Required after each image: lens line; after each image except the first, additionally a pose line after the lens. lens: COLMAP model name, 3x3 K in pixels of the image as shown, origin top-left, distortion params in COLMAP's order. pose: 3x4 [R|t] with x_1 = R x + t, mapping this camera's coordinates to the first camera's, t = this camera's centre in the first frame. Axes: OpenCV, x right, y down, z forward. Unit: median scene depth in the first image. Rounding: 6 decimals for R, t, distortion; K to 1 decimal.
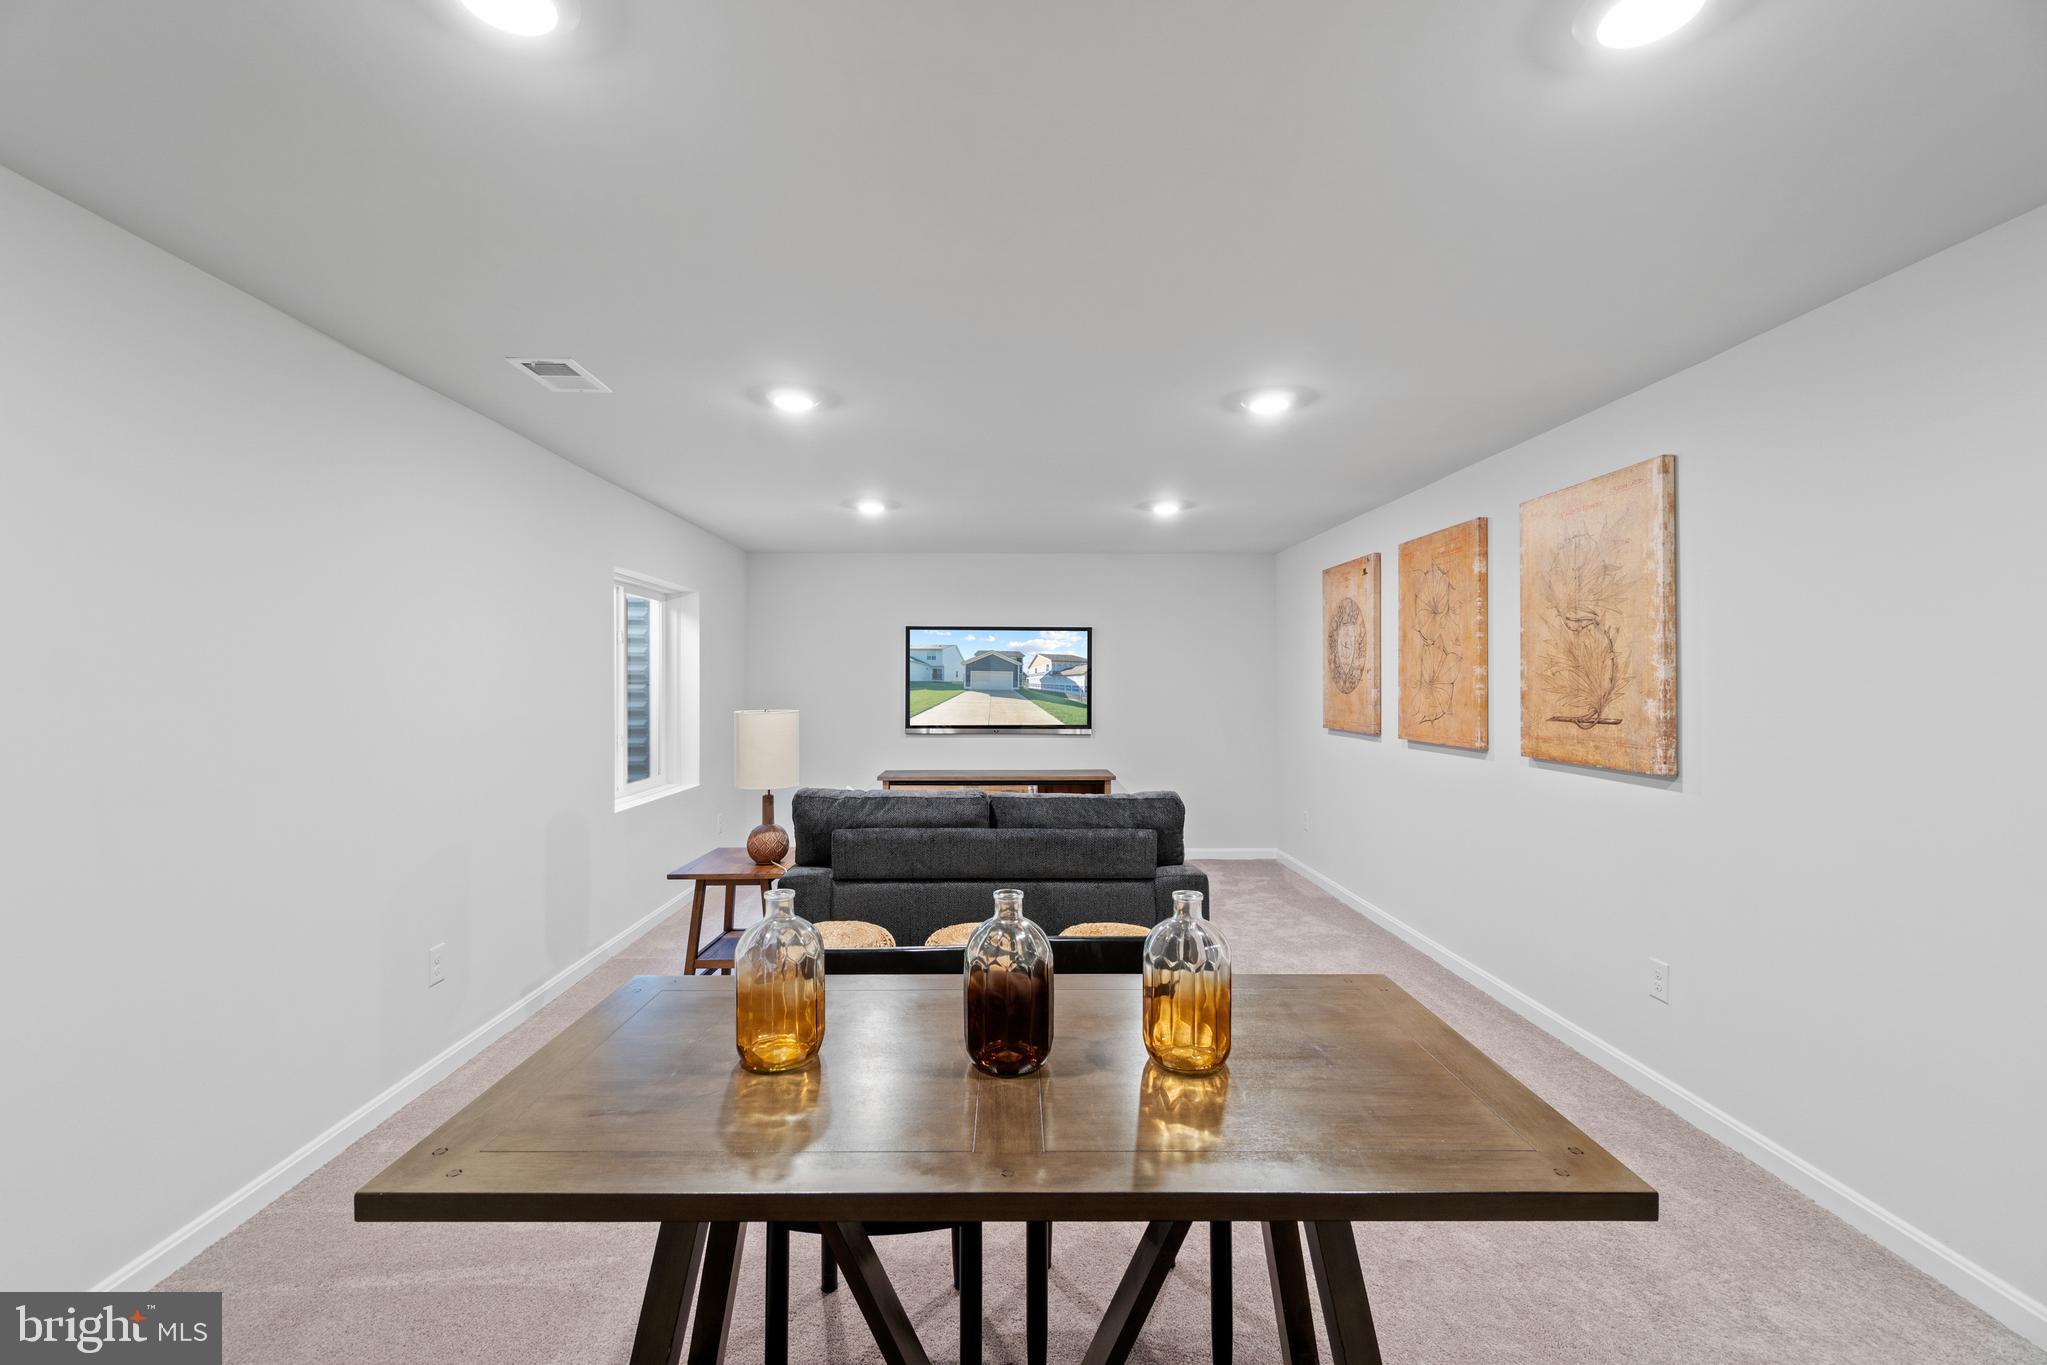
lens RADIAL K [[855.6, 0, 993.3], [0, 855.6, 677.7], [0, 0, 1]] dist [0.000210, -0.000538]
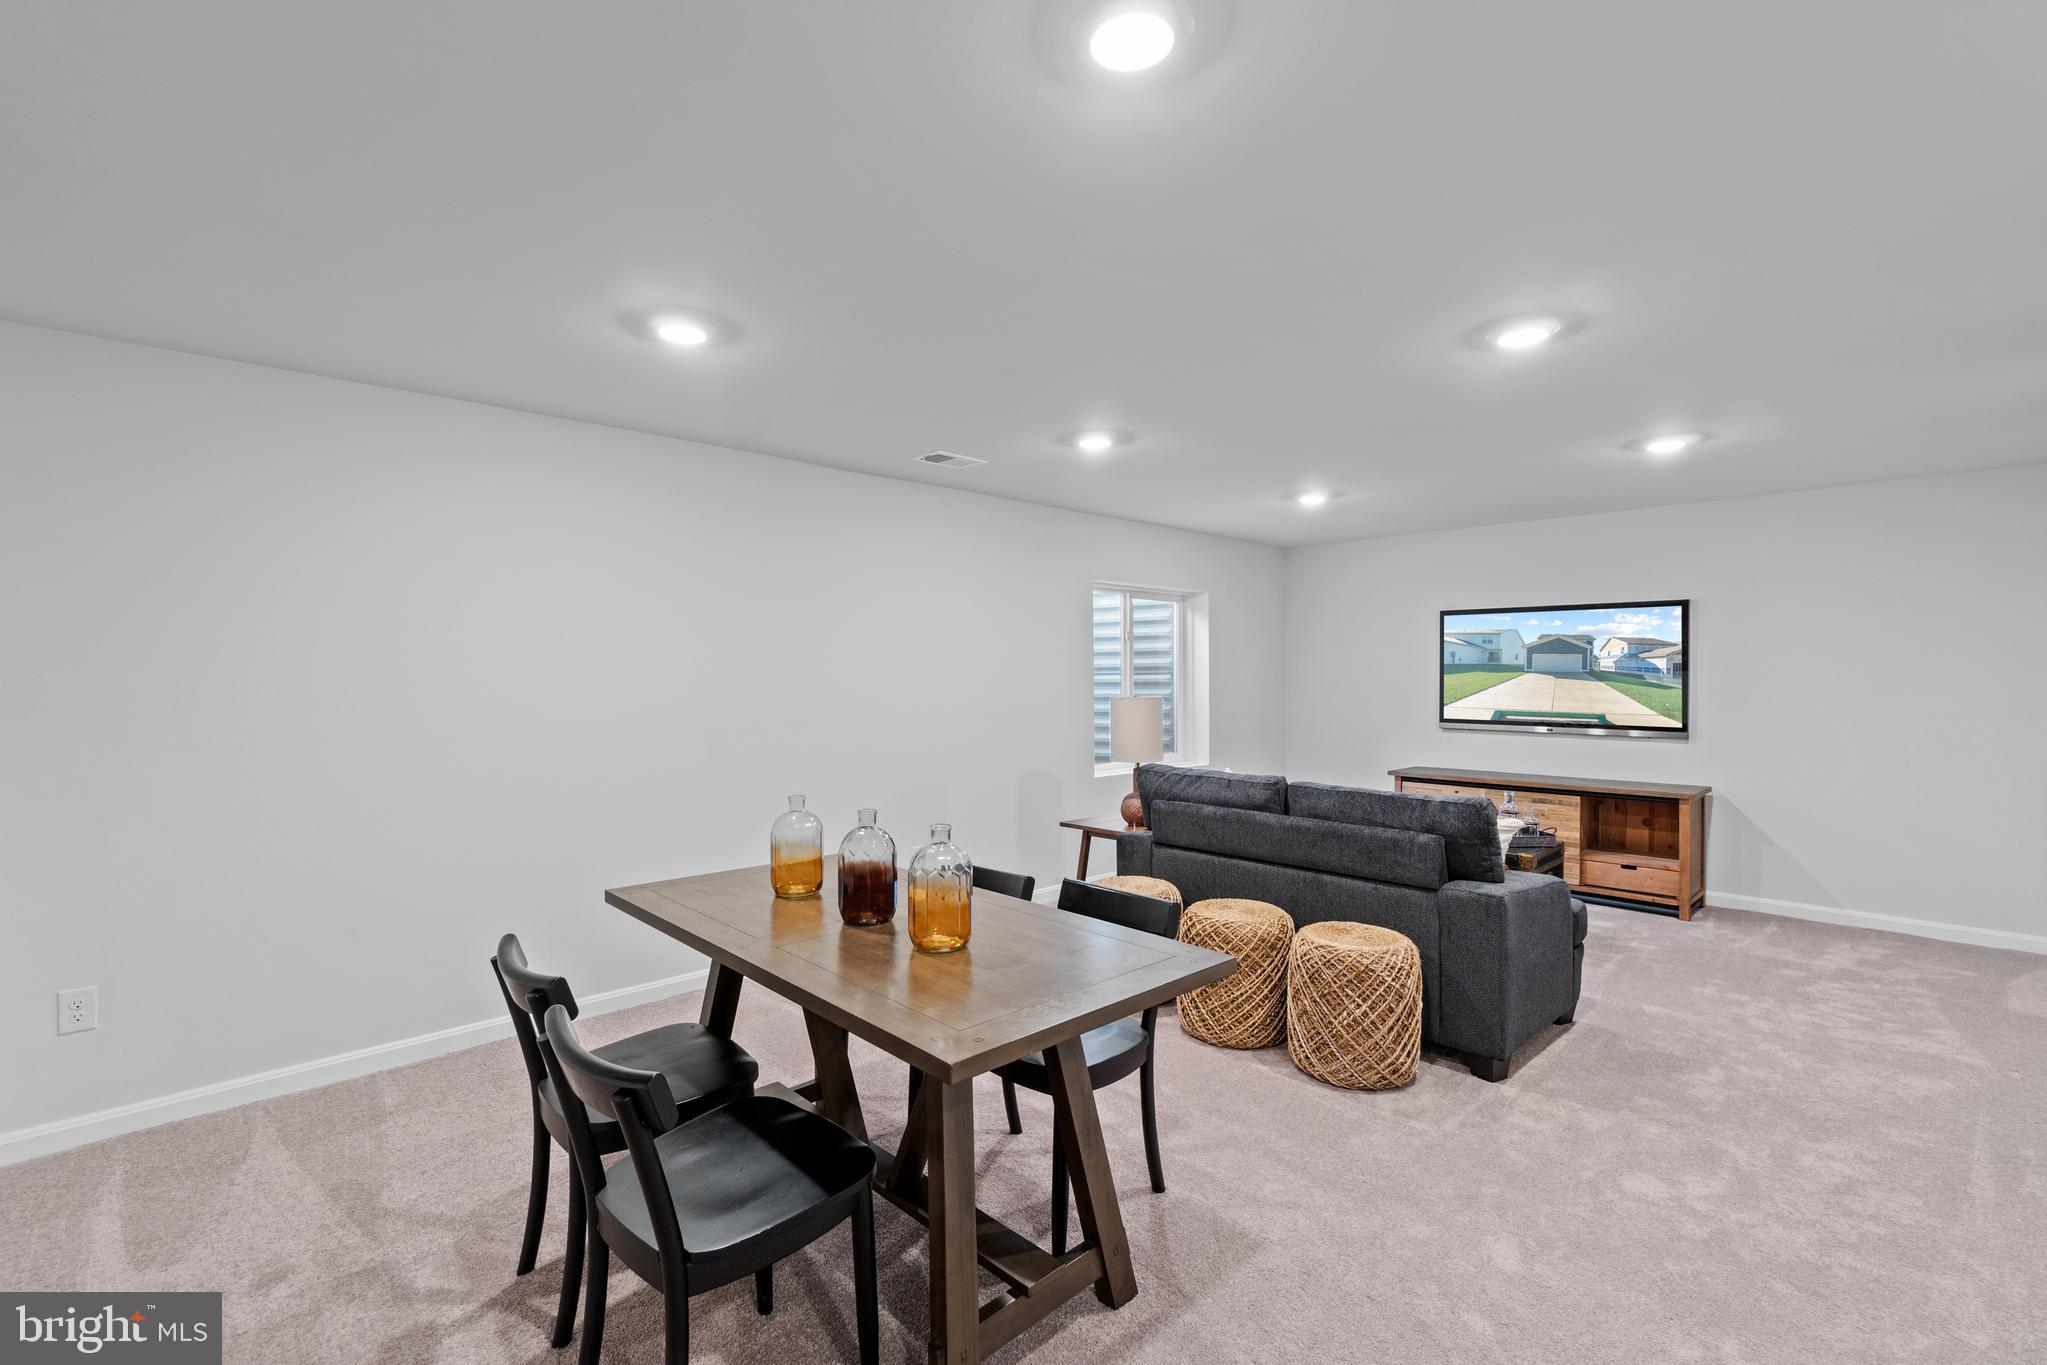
lens RADIAL K [[855.6, 0, 993.3], [0, 855.6, 677.7], [0, 0, 1]] dist [0.000210, -0.000538]
pose [[0.690541, 0.001570, -0.723292, 0.499290], [0.007057, 0.999935, 0.008908, 0.000671], [0.723259, -0.011256, 0.690485, 0.043808]]
